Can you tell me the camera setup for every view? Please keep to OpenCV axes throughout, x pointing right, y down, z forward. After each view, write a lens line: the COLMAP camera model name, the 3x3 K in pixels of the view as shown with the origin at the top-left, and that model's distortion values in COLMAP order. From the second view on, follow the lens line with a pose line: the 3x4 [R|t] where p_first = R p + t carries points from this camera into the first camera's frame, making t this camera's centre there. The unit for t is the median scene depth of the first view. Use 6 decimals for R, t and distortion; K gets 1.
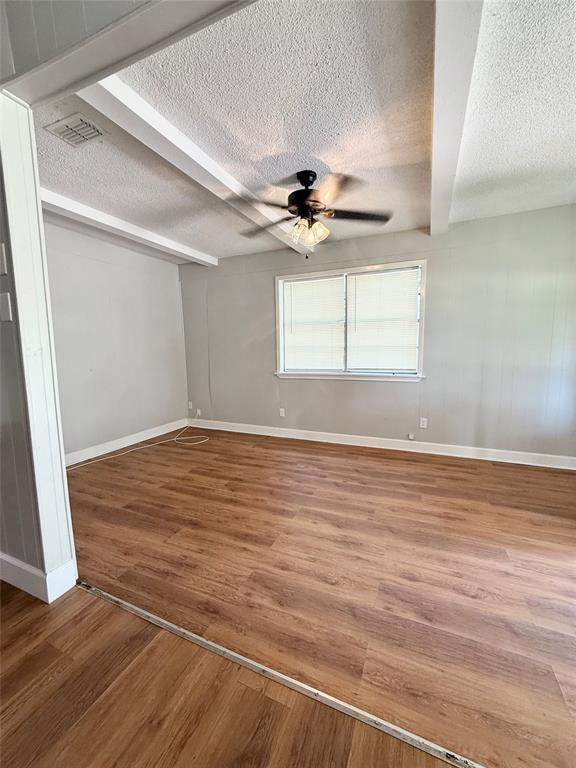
lens RADIAL K [[308.0, 0, 288.8], [0, 308.0, 382.6], [0, 0, 1]] dist [-0.000788, 0.000151]
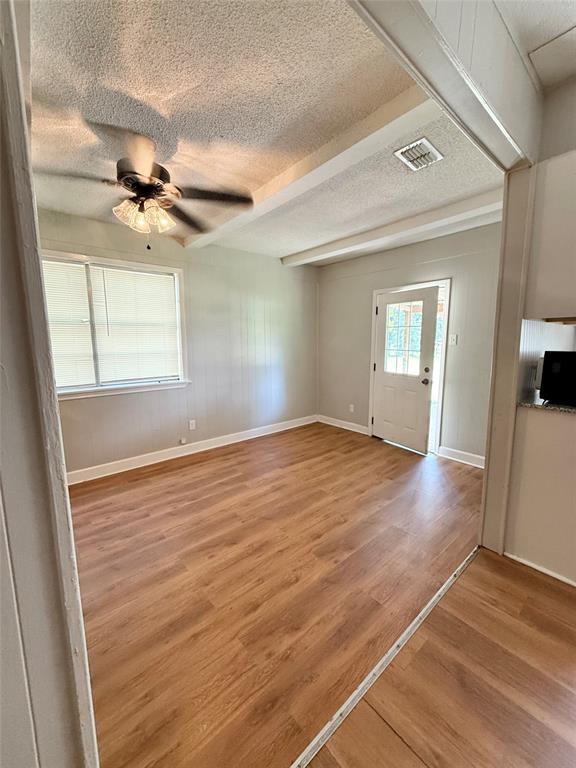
lens RADIAL K [[308.0, 0, 288.8], [0, 308.0, 382.6], [0, 0, 1]] dist [-0.000788, 0.000151]
pose [[0.434737, -0.111813, 0.893589, -0.498029], [0.107255, 0.991628, 0.071900, -0.076887], [-0.894148, 0.064584, 0.443090, 0.328739]]
